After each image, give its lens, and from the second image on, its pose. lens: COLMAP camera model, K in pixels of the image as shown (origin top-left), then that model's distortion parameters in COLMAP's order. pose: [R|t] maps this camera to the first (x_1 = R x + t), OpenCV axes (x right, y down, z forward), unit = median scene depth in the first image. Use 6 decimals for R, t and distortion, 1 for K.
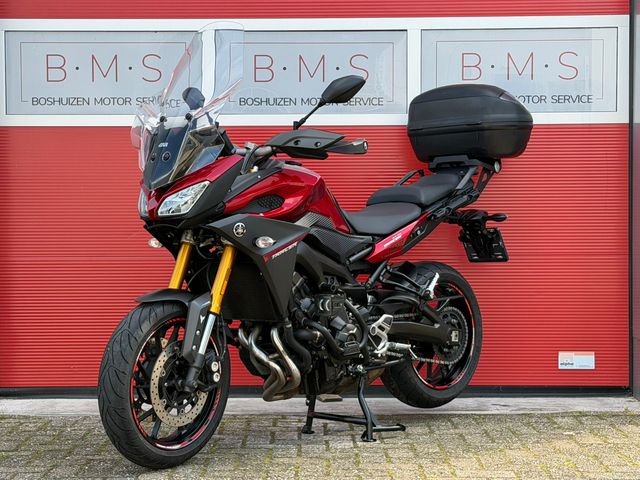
lens RADIAL K [[1334.4, 0, 318.9], [0, 1334.4, 240.6], [0, 0, 1]] dist [0.141150, 0.044453]
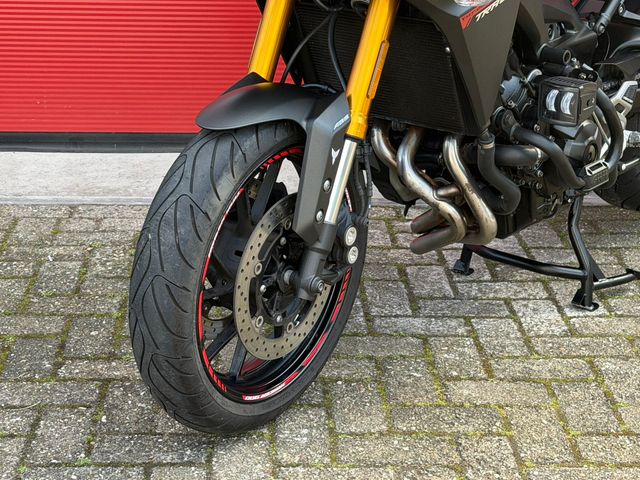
lens RADIAL K [[1346.0, 0, 314.7], [0, 1346.0, 243.3], [0, 0, 1]] dist [0.153555, -0.091291]
pose [[0.999034, 0.001060, 0.043939, -0.102628], [-0.015489, 0.944067, 0.329389, -0.063228], [-0.041132, -0.329751, 0.943171, 0.470801]]
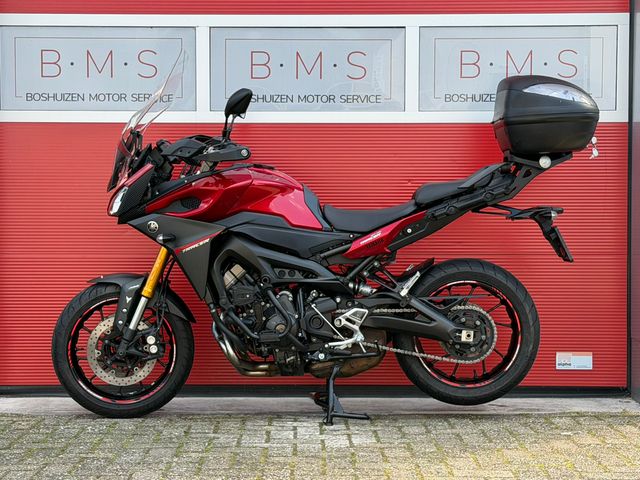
lens RADIAL K [[1346.0, 0, 314.7], [0, 1346.0, 243.3], [0, 0, 1]] dist [0.153555, -0.091291]
pose [[0.679778, 0.044278, -0.732080, 0.812843], [-0.011633, 0.998701, 0.049602, -0.048584], [0.733326, -0.025202, 0.679410, 0.261285]]
